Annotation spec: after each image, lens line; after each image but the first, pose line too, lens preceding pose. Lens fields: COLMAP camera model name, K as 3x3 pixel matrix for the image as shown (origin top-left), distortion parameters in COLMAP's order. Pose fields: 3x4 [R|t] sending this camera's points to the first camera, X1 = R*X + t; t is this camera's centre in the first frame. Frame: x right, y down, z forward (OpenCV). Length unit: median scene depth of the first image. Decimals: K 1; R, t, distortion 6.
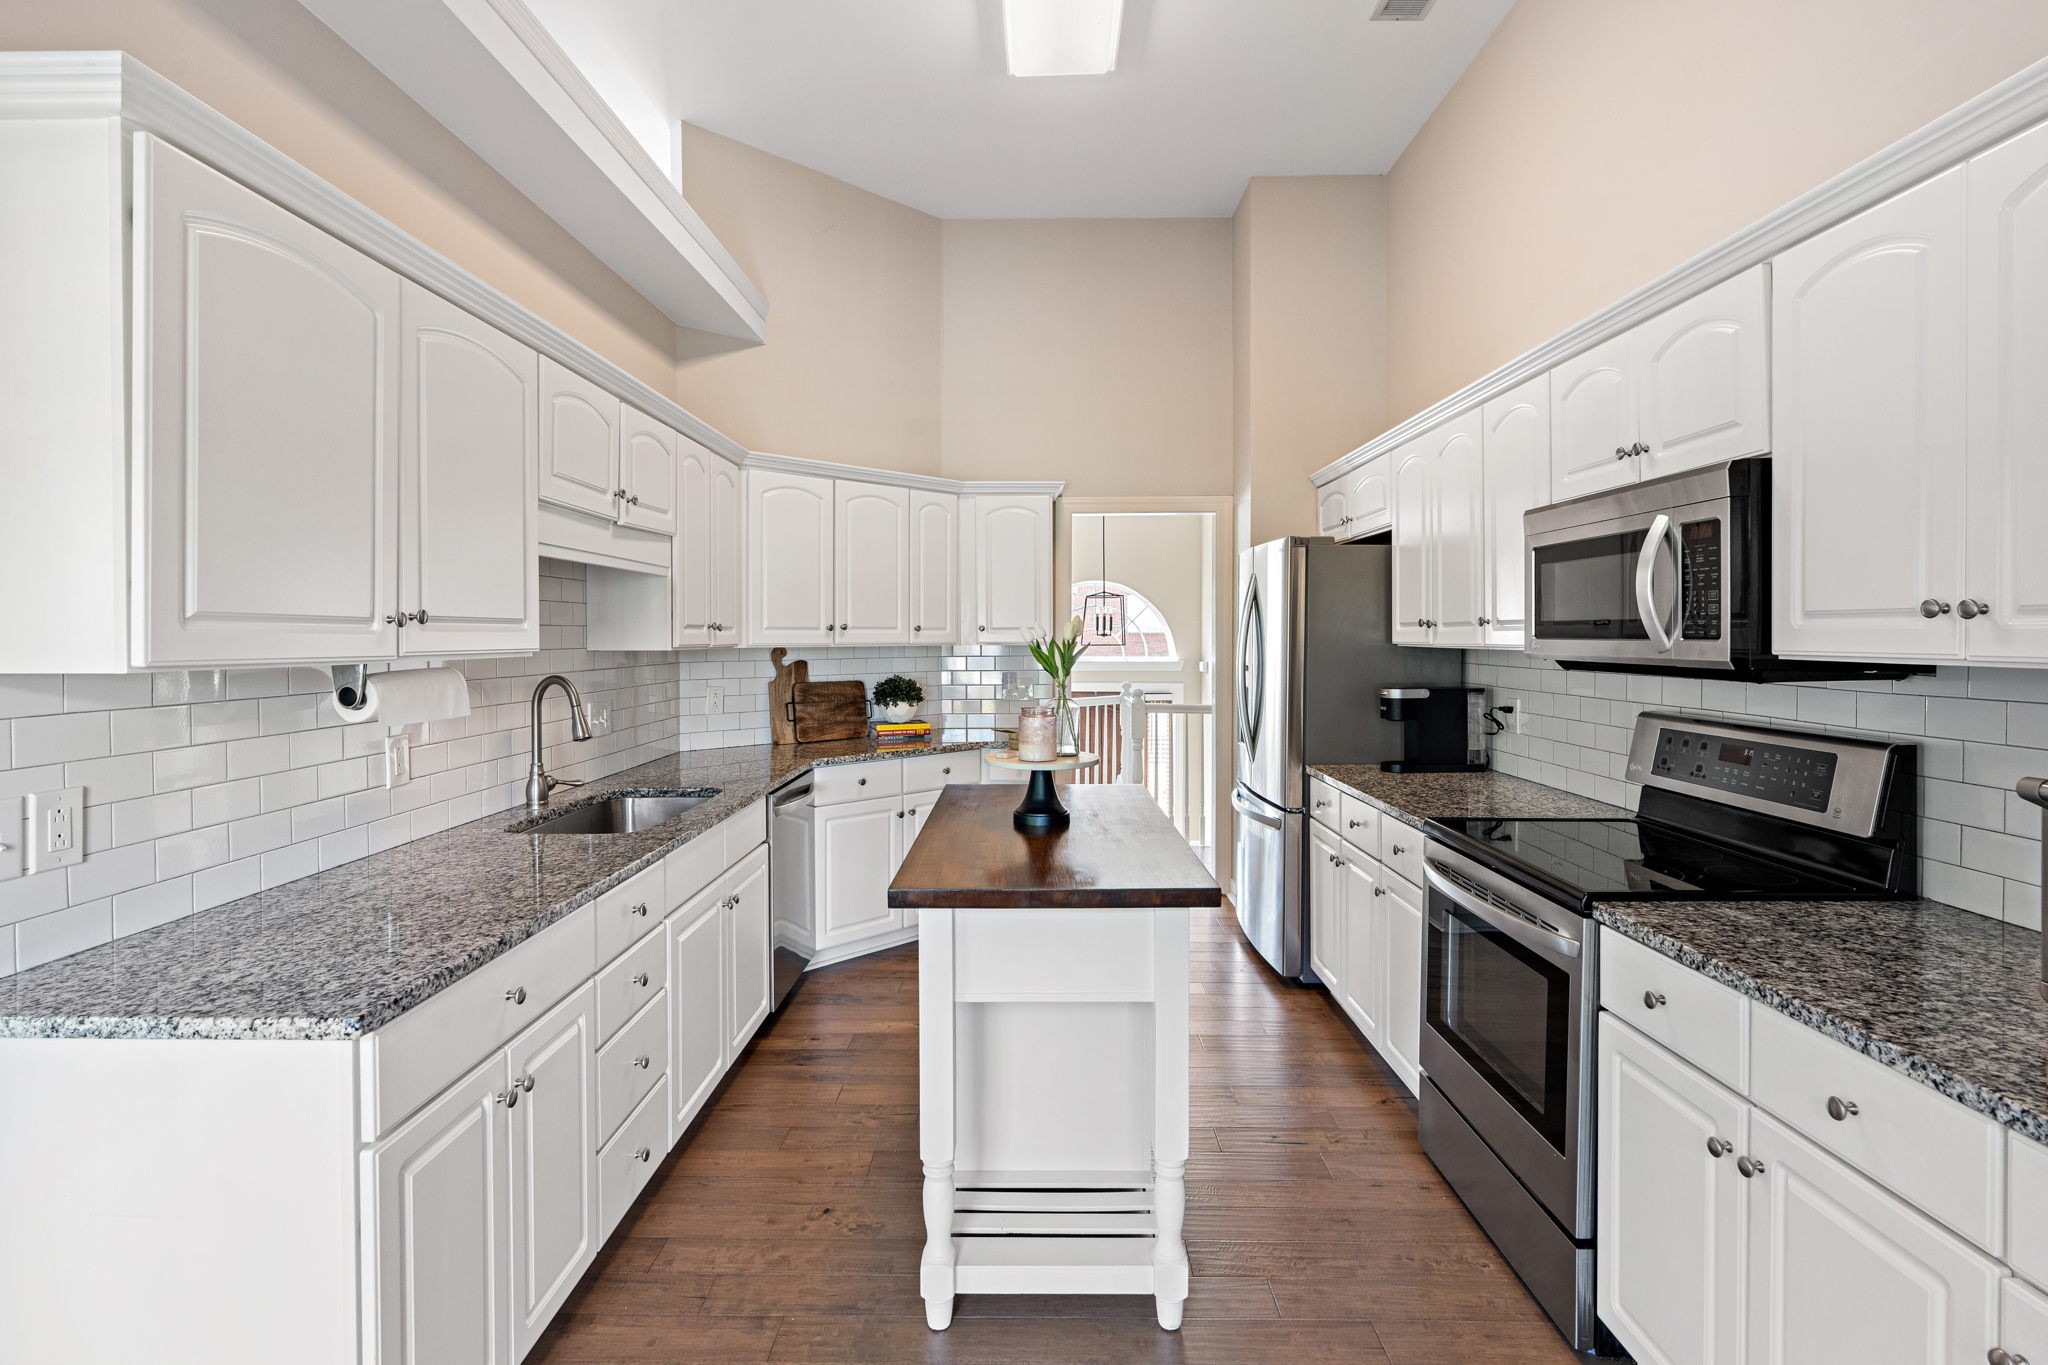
lens RADIAL K [[980.4, 0, 1022.5], [0, 980.4, 640.7], [0, 0, 1]] dist [-0.007265, 0.003104]
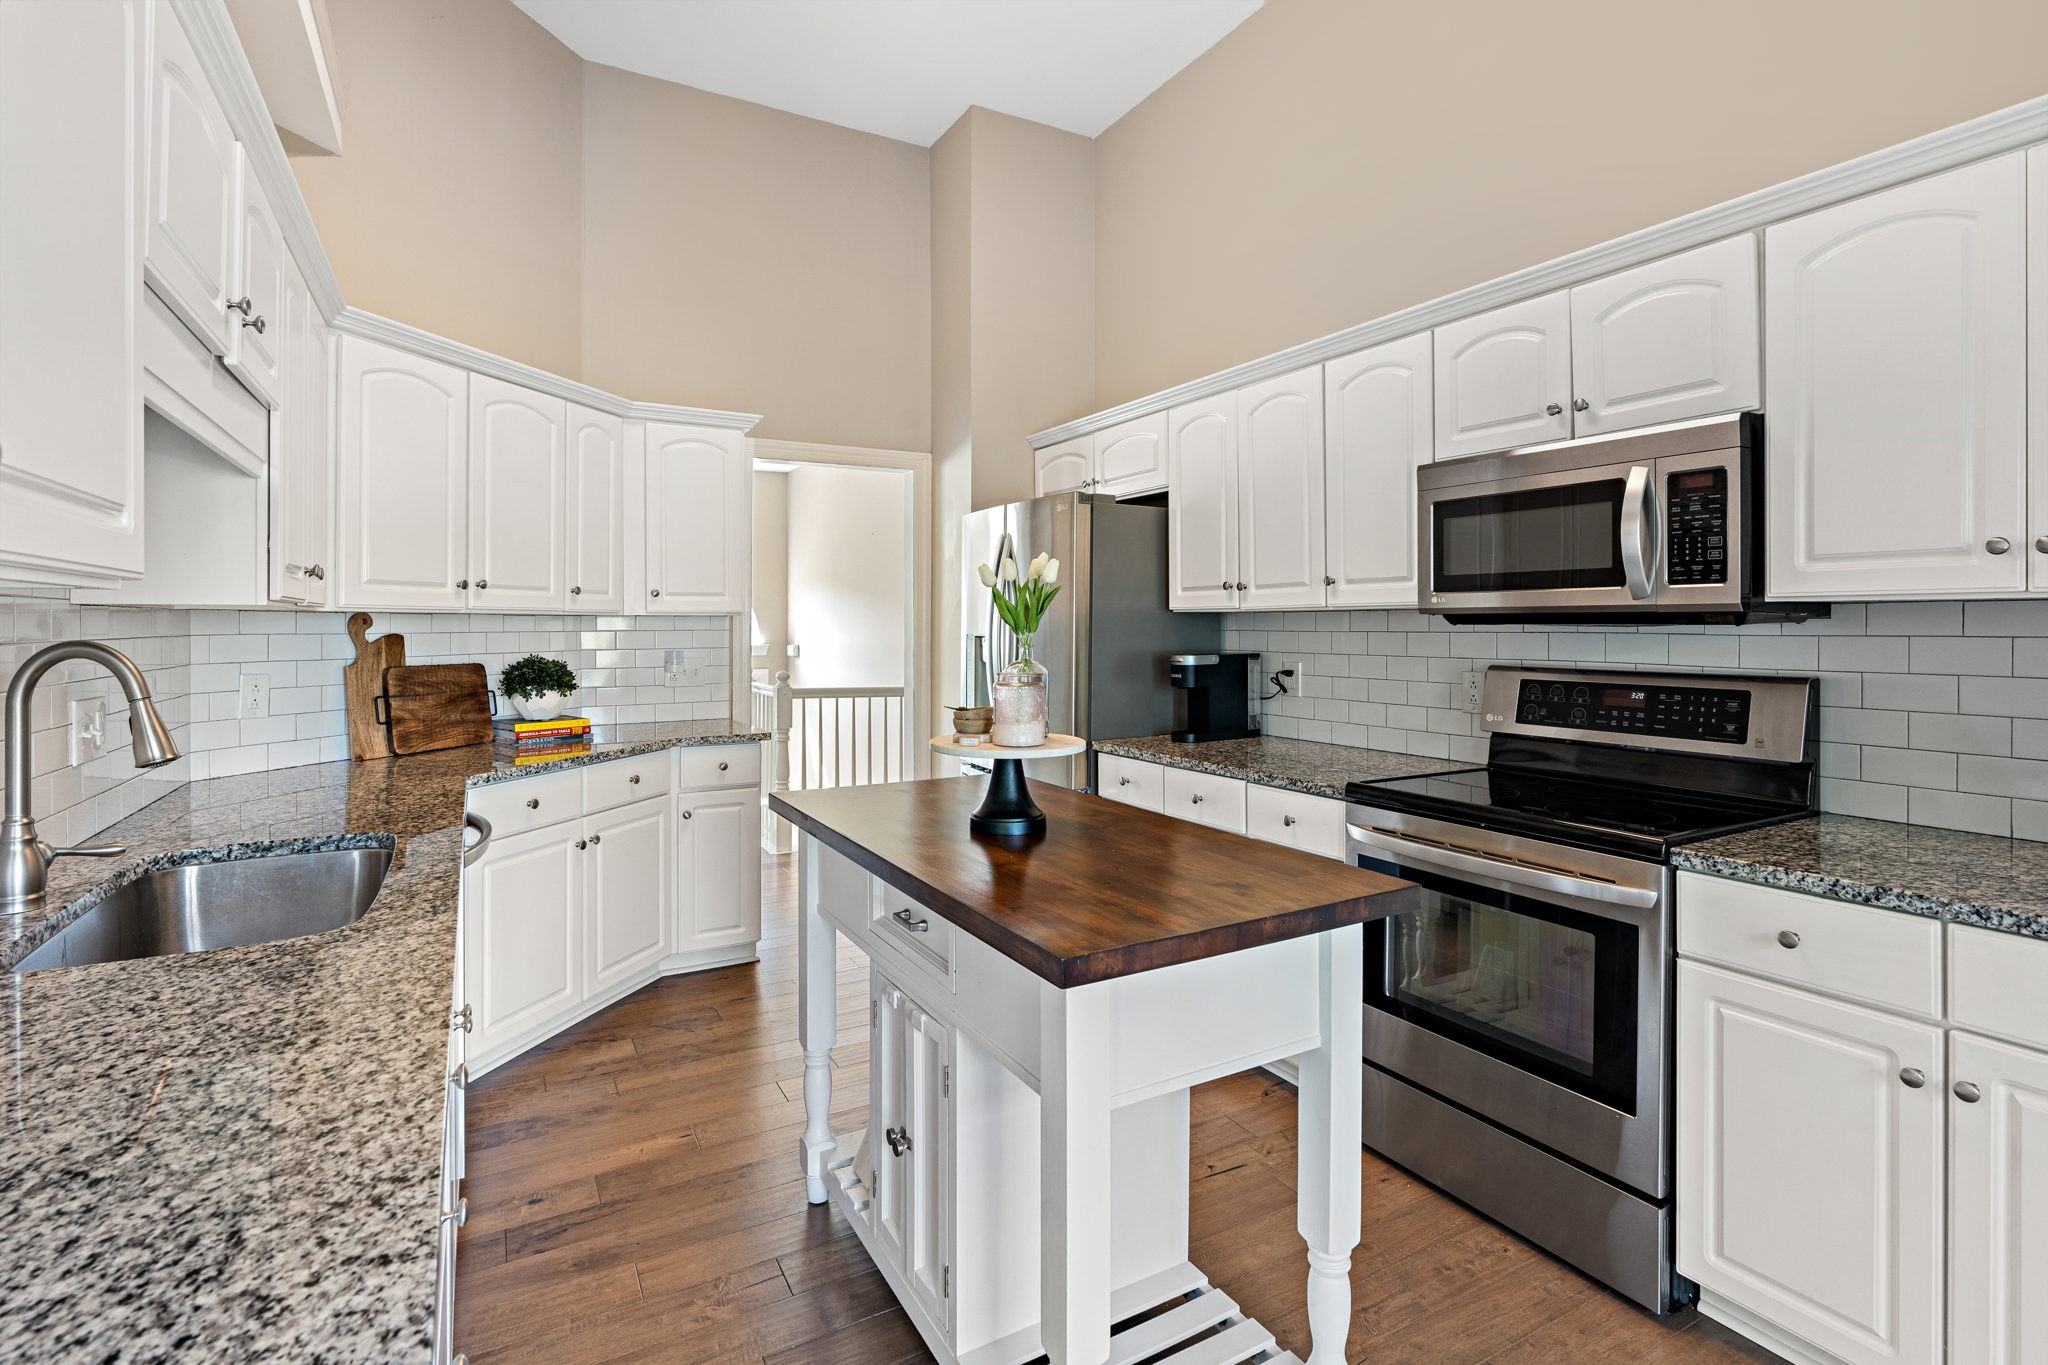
lens RADIAL K [[980.4, 0, 1024.9], [0, 980.4, 618.7], [0, 0, 1]] dist [-0.007265, 0.003104]
pose [[0.863687, 0.003716, 0.504015, -0.254694], [0.003204, 0.999912, -0.012863, 0.026403], [-0.504019, 0.012725, 0.863599, 0.261226]]
